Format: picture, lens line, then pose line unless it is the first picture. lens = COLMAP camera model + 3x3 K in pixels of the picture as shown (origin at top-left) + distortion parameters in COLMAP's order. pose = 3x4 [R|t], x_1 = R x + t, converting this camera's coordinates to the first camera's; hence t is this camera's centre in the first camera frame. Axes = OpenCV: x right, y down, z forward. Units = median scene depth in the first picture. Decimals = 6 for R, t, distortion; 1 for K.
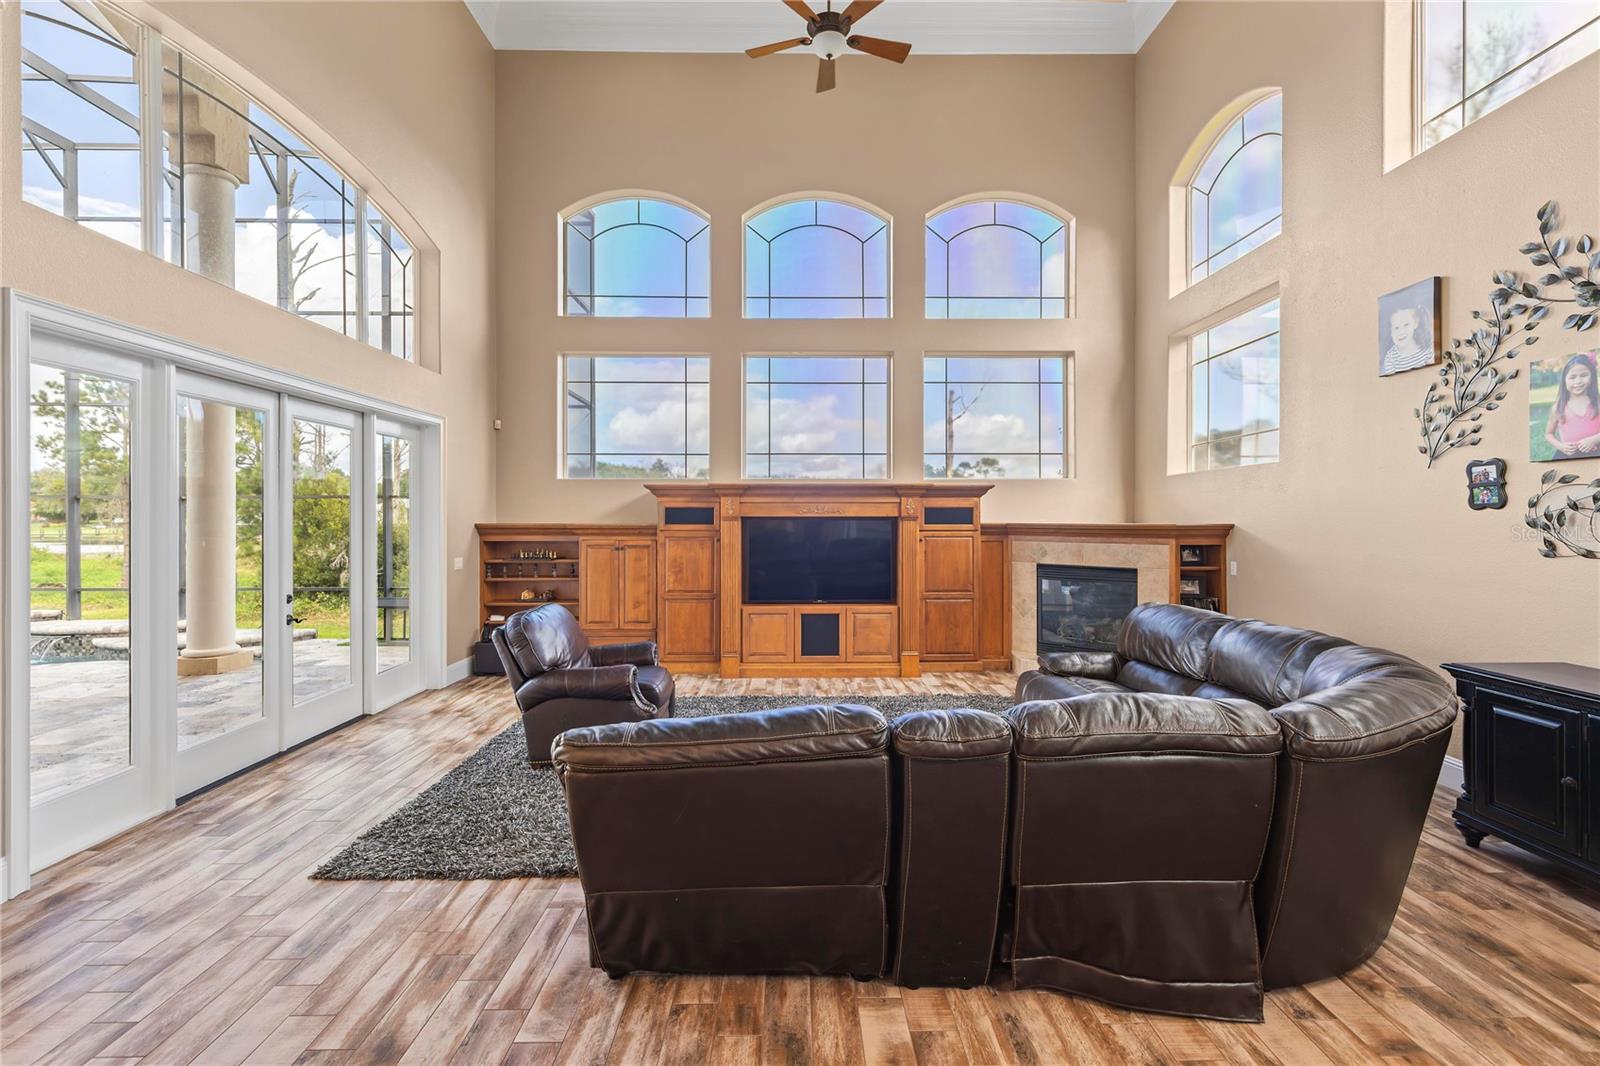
lens RADIAL K [[715.5, 0, 801.3], [0, 715.5, 521.0], [0, 0, 1]] dist [0.003921, 0.000192]
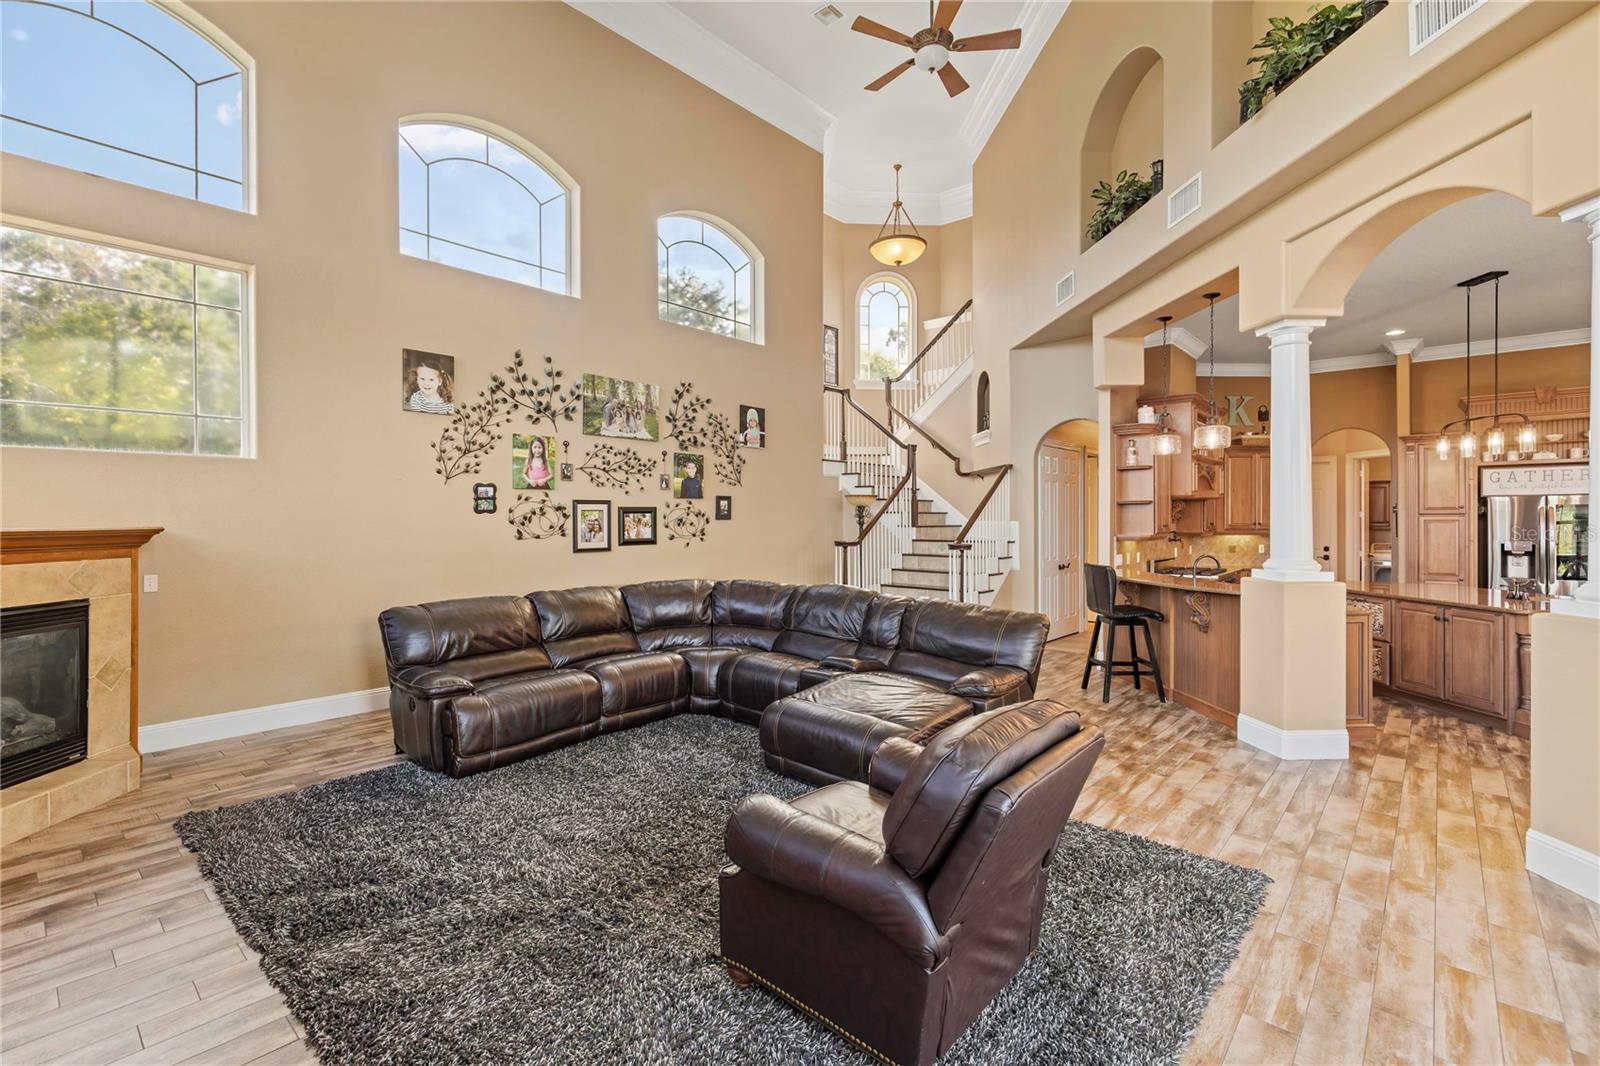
lens RADIAL K [[715.5, 0, 801.3], [0, 715.5, 521.0], [0, 0, 1]] dist [0.003921, 0.000192]
pose [[-0.736135, 0.000141, 0.676834, -0.640226], [0.005033, 0.999973, 0.005266, -0.003638], [-0.676816, 0.007283, -0.736117, 1.575322]]
